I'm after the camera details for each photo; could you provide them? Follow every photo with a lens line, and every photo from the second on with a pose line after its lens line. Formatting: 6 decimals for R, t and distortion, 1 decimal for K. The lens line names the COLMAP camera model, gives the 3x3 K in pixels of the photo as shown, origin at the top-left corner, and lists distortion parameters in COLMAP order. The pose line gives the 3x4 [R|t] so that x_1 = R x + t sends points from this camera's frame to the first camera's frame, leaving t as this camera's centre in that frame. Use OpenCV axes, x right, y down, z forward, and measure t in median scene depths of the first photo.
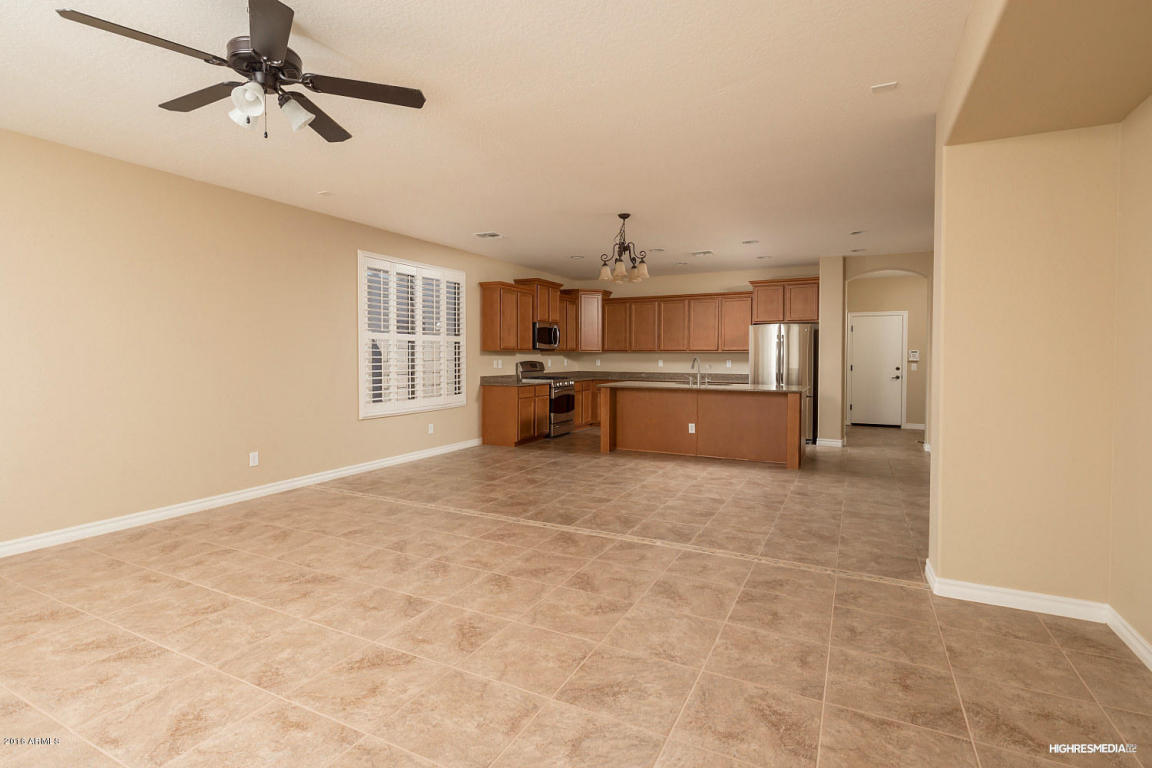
lens RADIAL K [[560.4, 0, 570.2], [0, 560.4, 367.7], [0, 0, 1]] dist [0.000924, -0.000830]
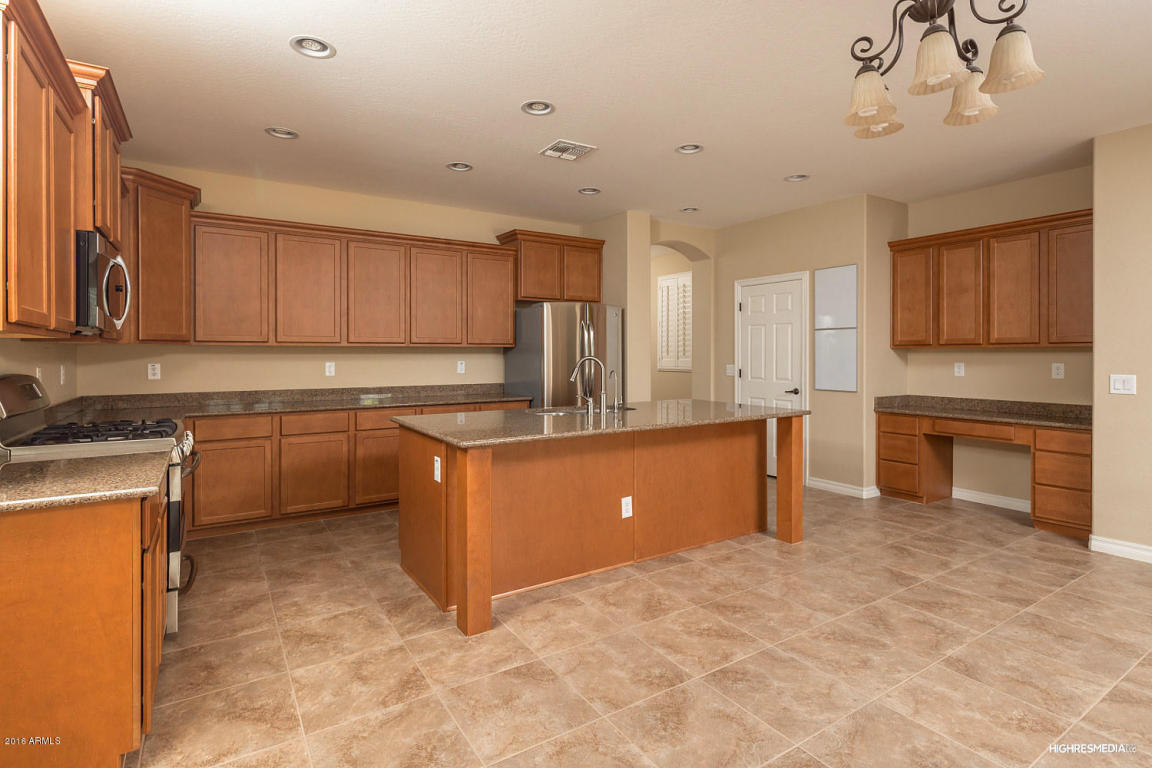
lens RADIAL K [[563.0, 0, 574.1], [0, 563.0, 357.1], [0, 0, 1]] dist [0.003200, 0.000499]
pose [[0.507701, -0.008829, 0.861488, -0.021882], [0.023198, 0.999725, -0.003426, -0.001762], [-0.861221, 0.021724, 0.507767, 0.082192]]
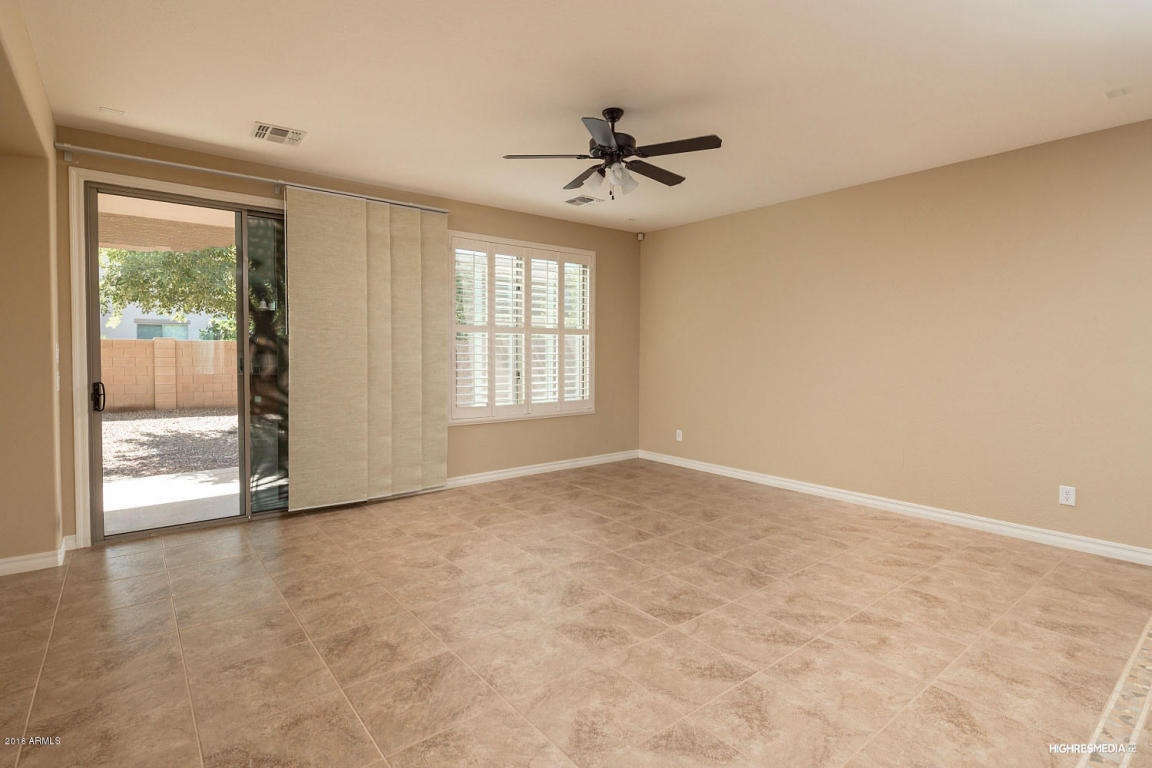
lens RADIAL K [[560.4, 0, 570.2], [0, 560.4, 367.7], [0, 0, 1]] dist [0.000924, -0.000830]
pose [[-0.418029, 0.020885, -0.908193, 0.796271], [-0.025175, 0.999085, 0.034562, -0.029655], [0.908085, 0.037312, -0.417121, 1.494489]]
